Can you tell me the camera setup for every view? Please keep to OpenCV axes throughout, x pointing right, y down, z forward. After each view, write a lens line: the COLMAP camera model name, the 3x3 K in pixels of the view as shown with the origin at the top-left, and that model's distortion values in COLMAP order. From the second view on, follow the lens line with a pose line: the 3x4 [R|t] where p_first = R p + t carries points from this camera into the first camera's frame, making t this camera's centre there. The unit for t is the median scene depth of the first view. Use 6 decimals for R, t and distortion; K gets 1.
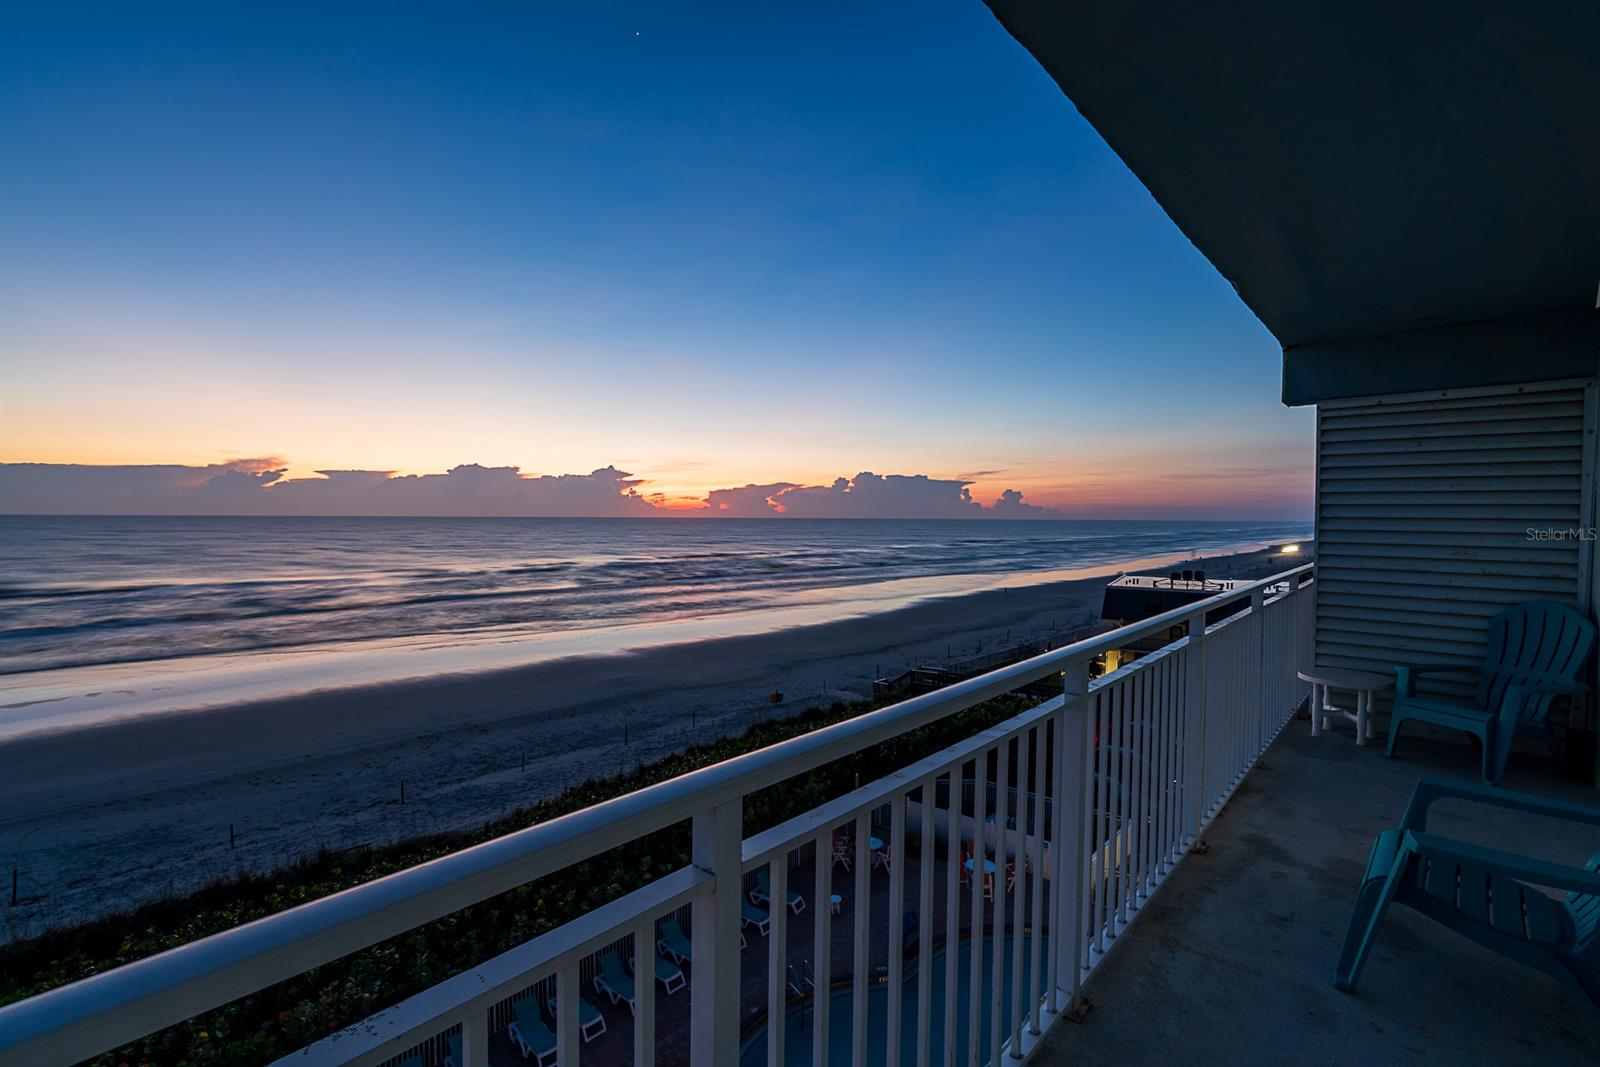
lens RADIAL K [[724.5, 0, 800.0], [0, 724.5, 538.5], [0, 0, 1]] dist [-0.003445, 0.002762]
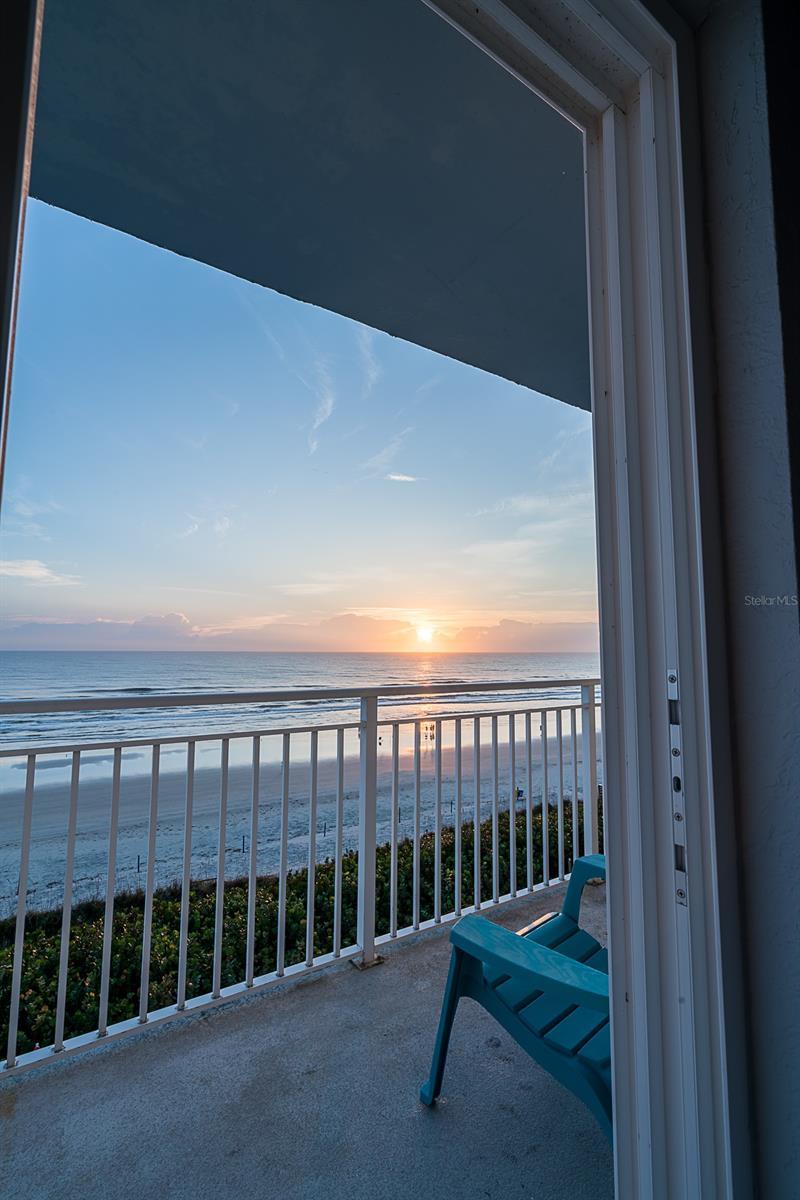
lens RADIAL K [[543.4, 0, 411.5], [0, 543.4, 607.2], [0, 0, 1]] dist [-0.003445, 0.002762]
pose [[0.967733, -0.022965, -0.250930, 0.100746], [-0.006103, 0.993410, -0.114455, 0.014124], [0.251905, 0.112293, 0.961215, 0.000603]]
